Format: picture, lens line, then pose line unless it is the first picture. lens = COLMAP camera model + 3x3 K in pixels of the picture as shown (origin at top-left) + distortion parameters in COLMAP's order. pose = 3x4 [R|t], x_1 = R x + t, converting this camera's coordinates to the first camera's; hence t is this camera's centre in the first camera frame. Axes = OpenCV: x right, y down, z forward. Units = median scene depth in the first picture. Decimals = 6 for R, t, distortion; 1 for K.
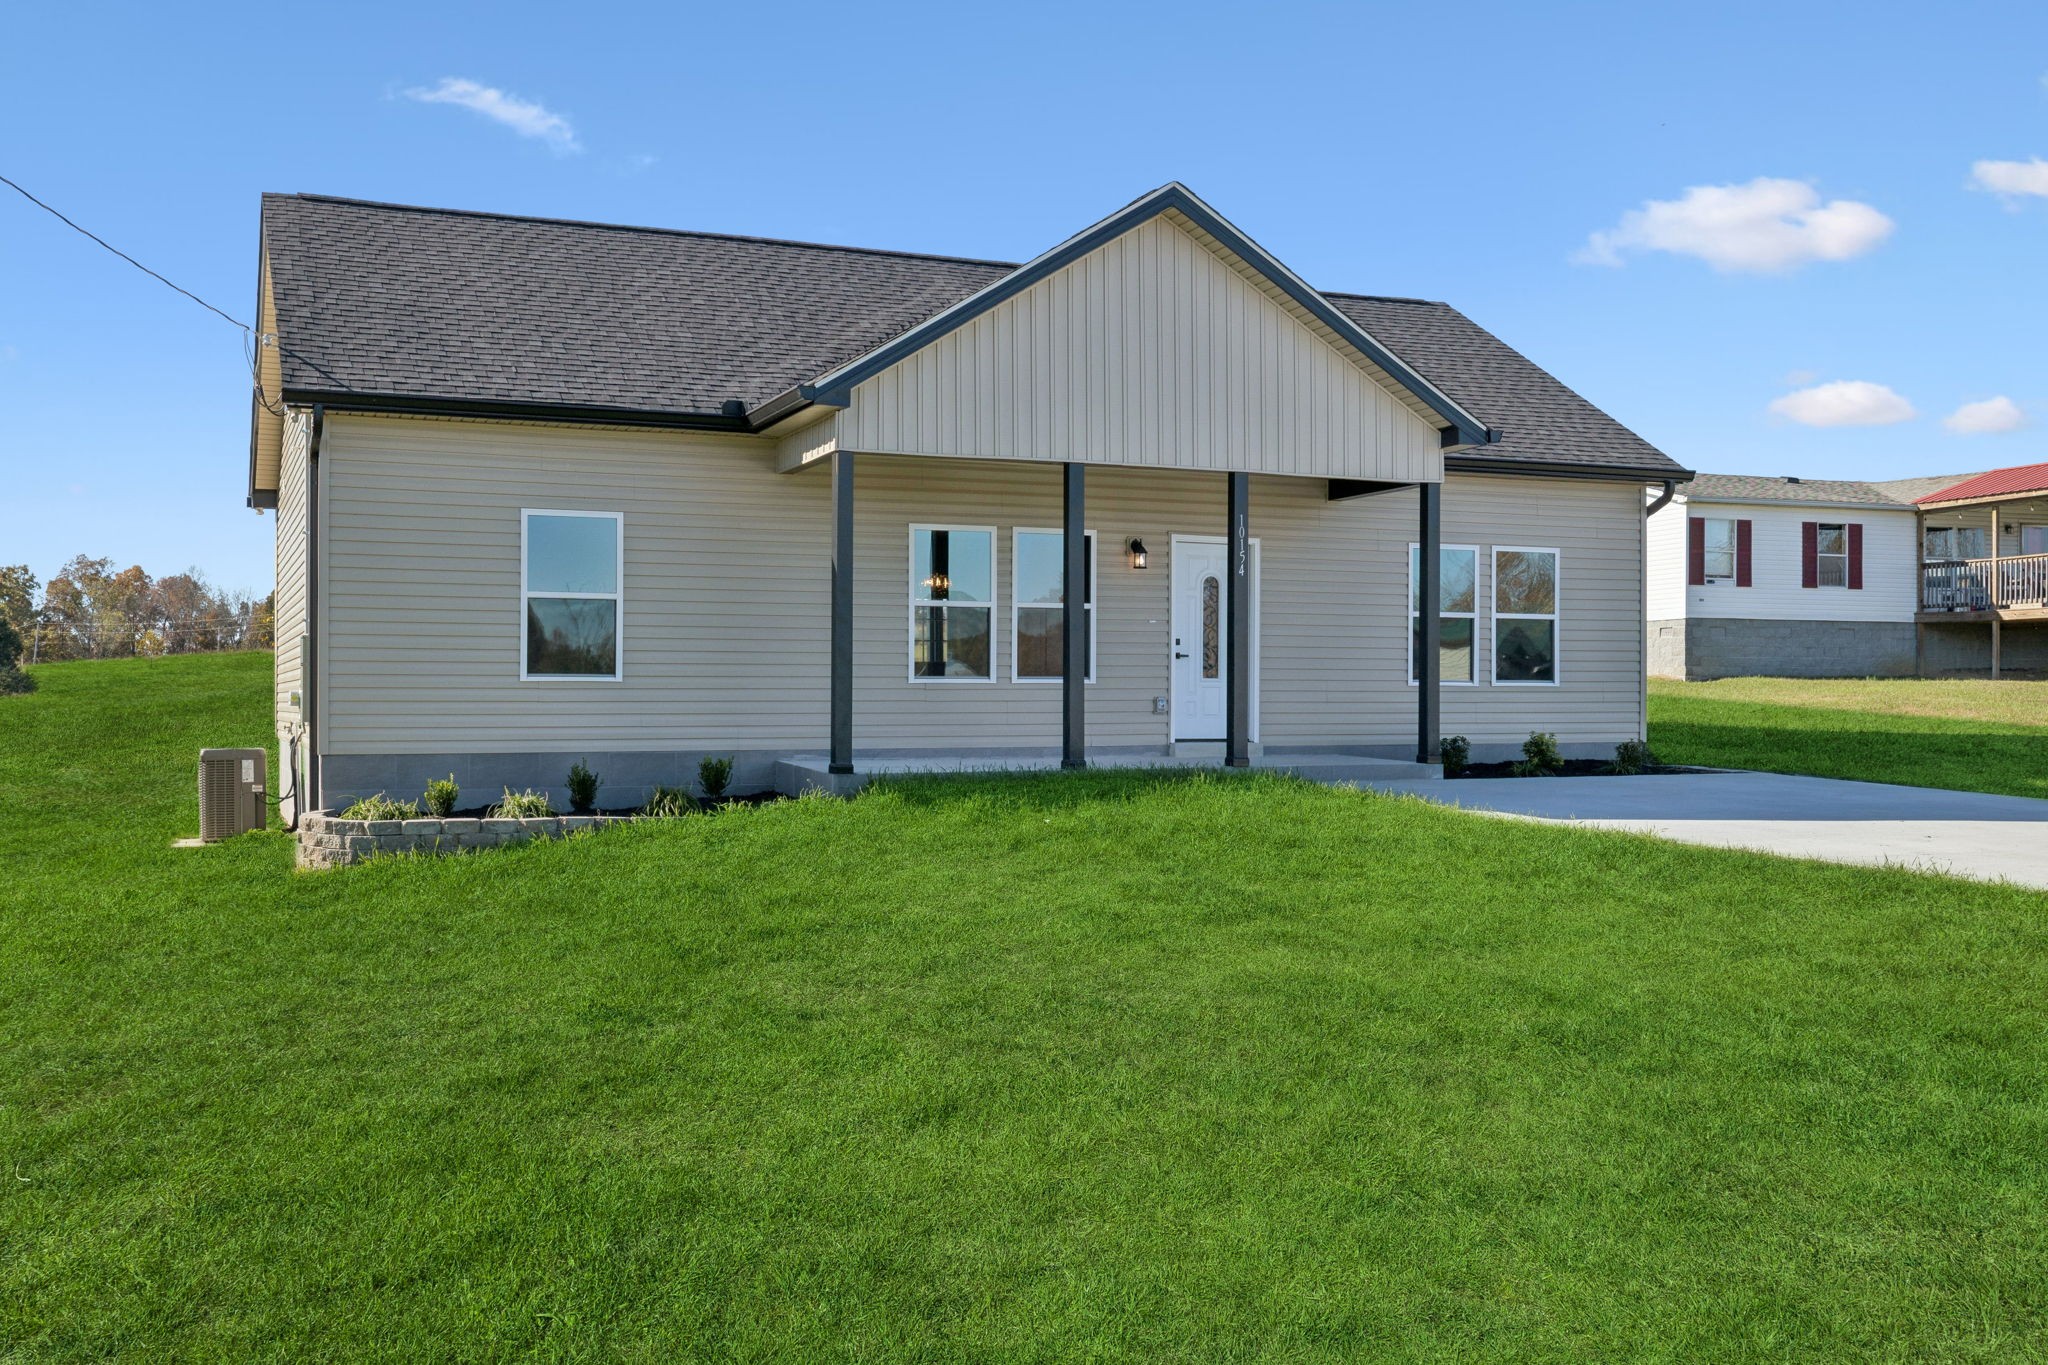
lens RADIAL K [[1967.9, 0, 1021.9], [0, 1967.9, 689.4], [0, 0, 1]] dist [0.004671, 0.000000]
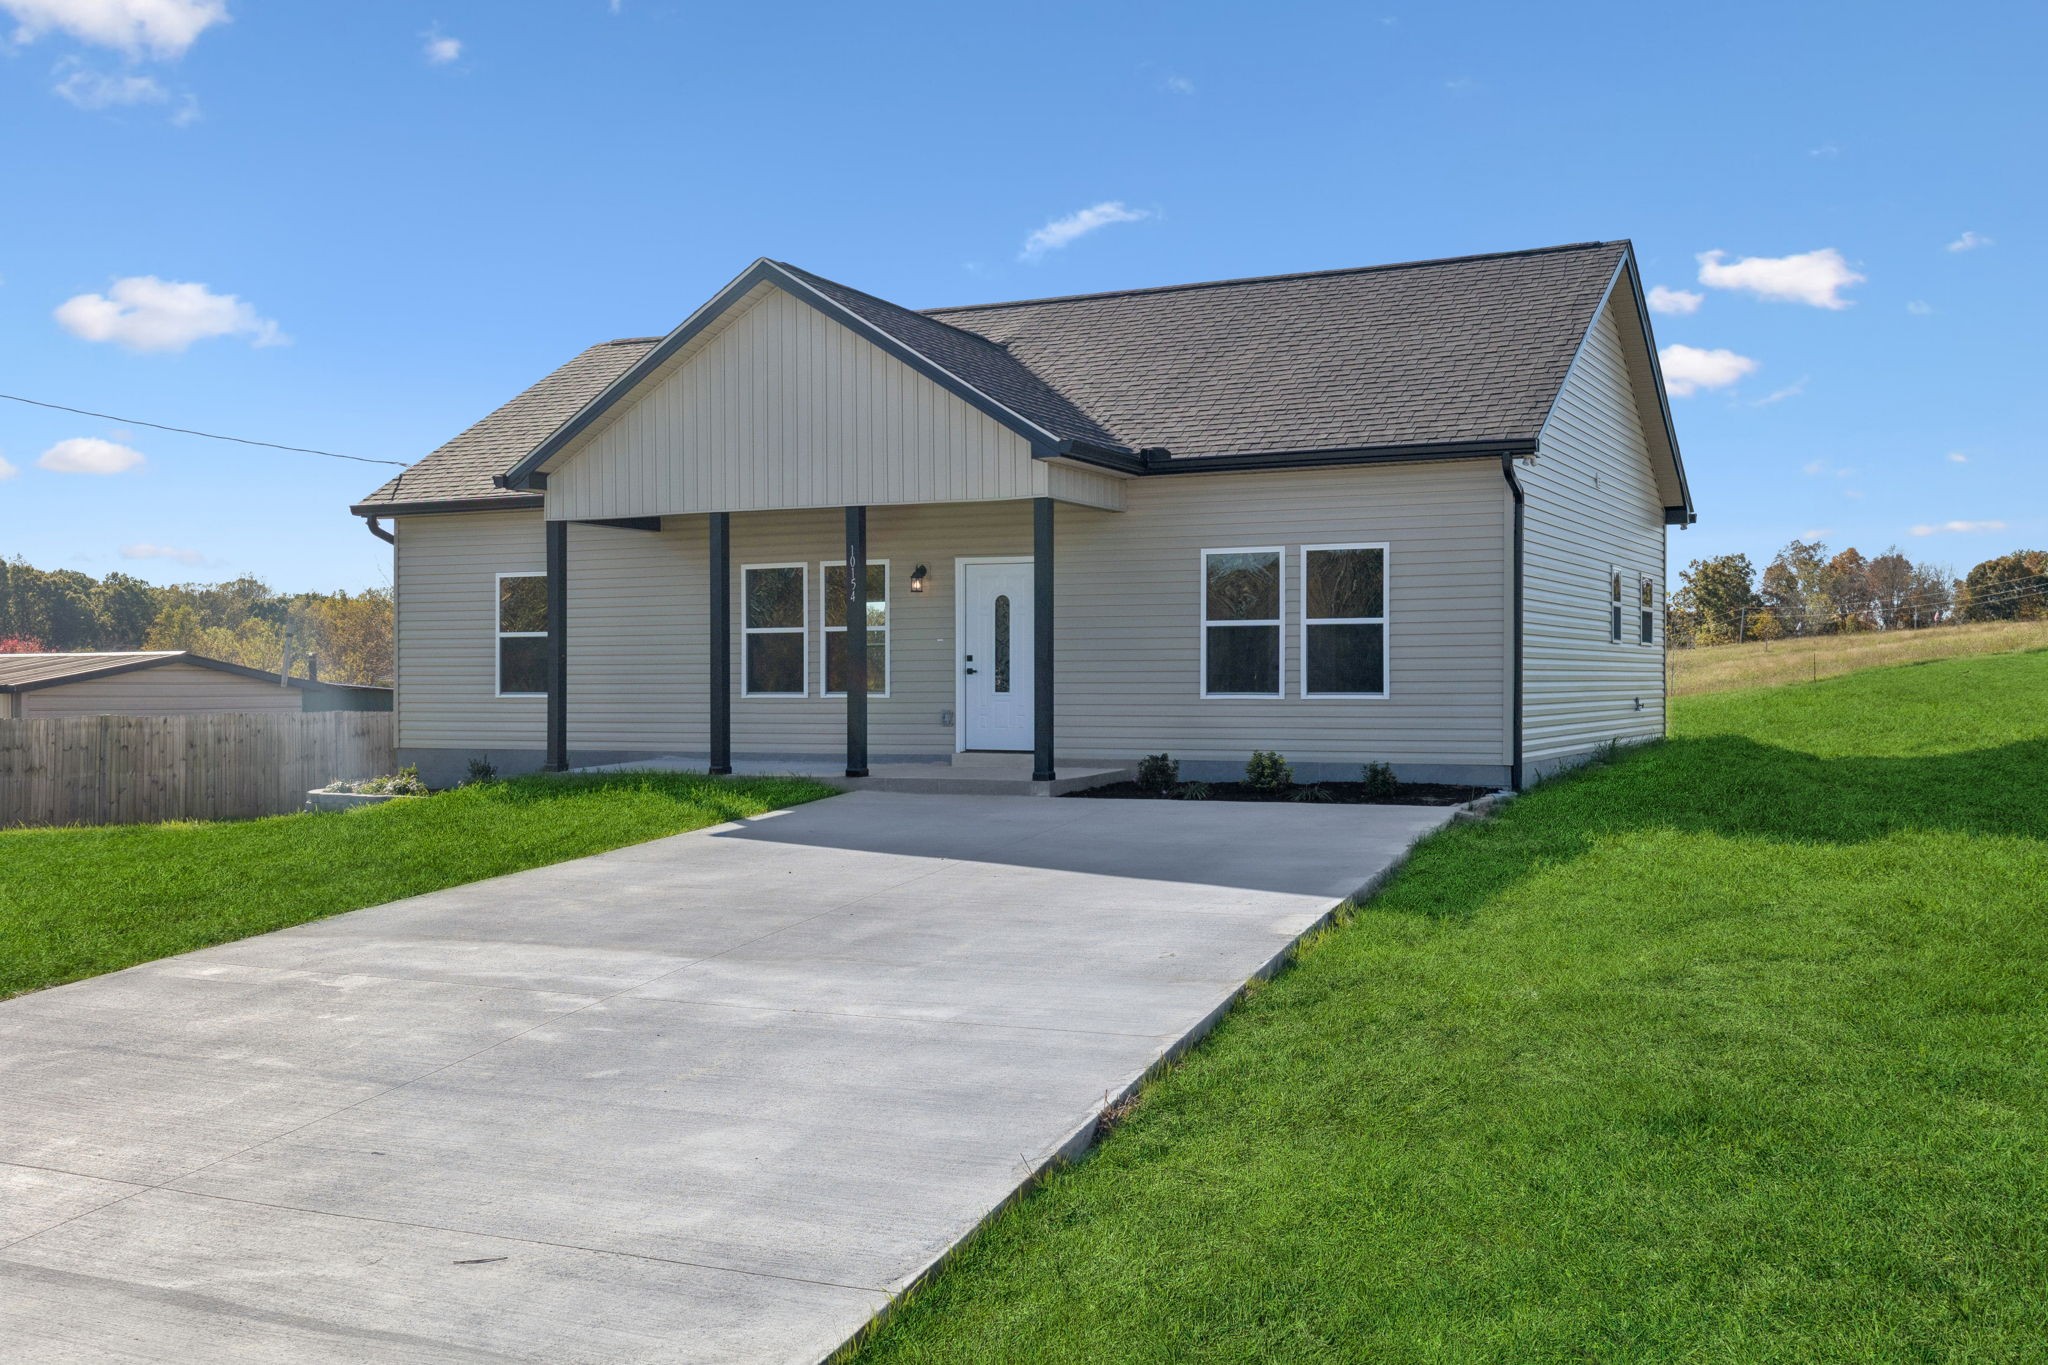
lens RADIAL K [[1967.9, 0, 1029.4], [0, 1967.9, 665.6], [0, 0, 1]] dist [0.004671, 0.000000]
pose [[0.659167, -0.017123, -0.751802, 0.929026], [-0.000255, 0.999736, -0.022994, 0.004279], [0.751996, 0.015348, 0.658988, 0.335904]]
